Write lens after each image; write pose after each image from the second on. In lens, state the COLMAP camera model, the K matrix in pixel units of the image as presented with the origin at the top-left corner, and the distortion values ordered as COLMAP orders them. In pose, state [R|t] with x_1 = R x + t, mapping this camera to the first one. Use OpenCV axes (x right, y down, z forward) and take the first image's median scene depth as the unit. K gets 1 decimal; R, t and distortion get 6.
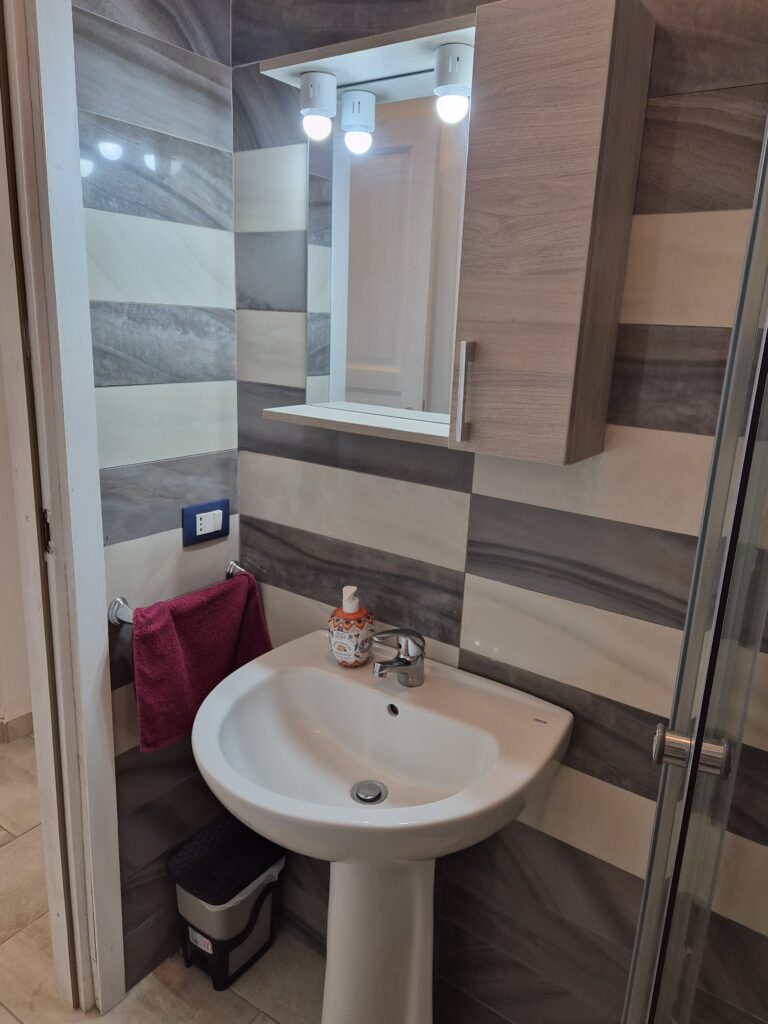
lens RADIAL K [[718.2, 0, 384.7], [0, 718.2, 506.7], [0, 0, 1]] dist [0.074164, -0.018689]
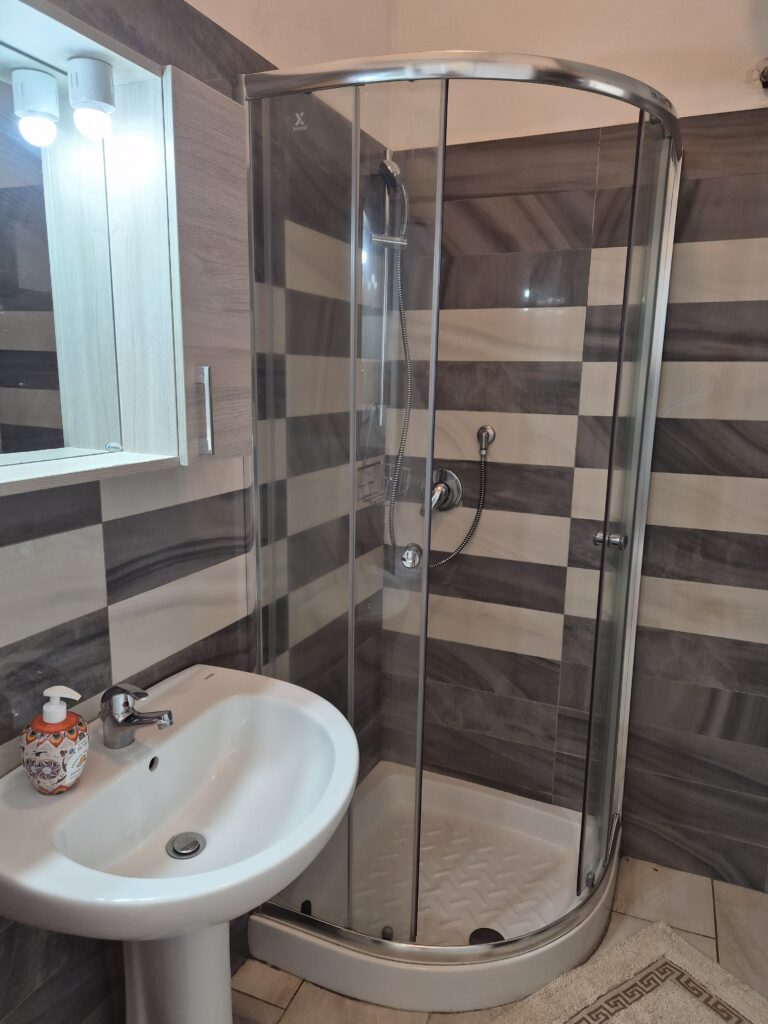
lens RADIAL K [[718.2, 0, 385.0], [0, 718.2, 517.9], [0, 0, 1]] dist [0.074164, -0.018689]
pose [[-0.200629, -0.248378, 0.947659, -0.876693], [0.213604, 0.932963, 0.289748, -0.226039], [-0.956097, 0.260555, -0.134125, 0.775469]]
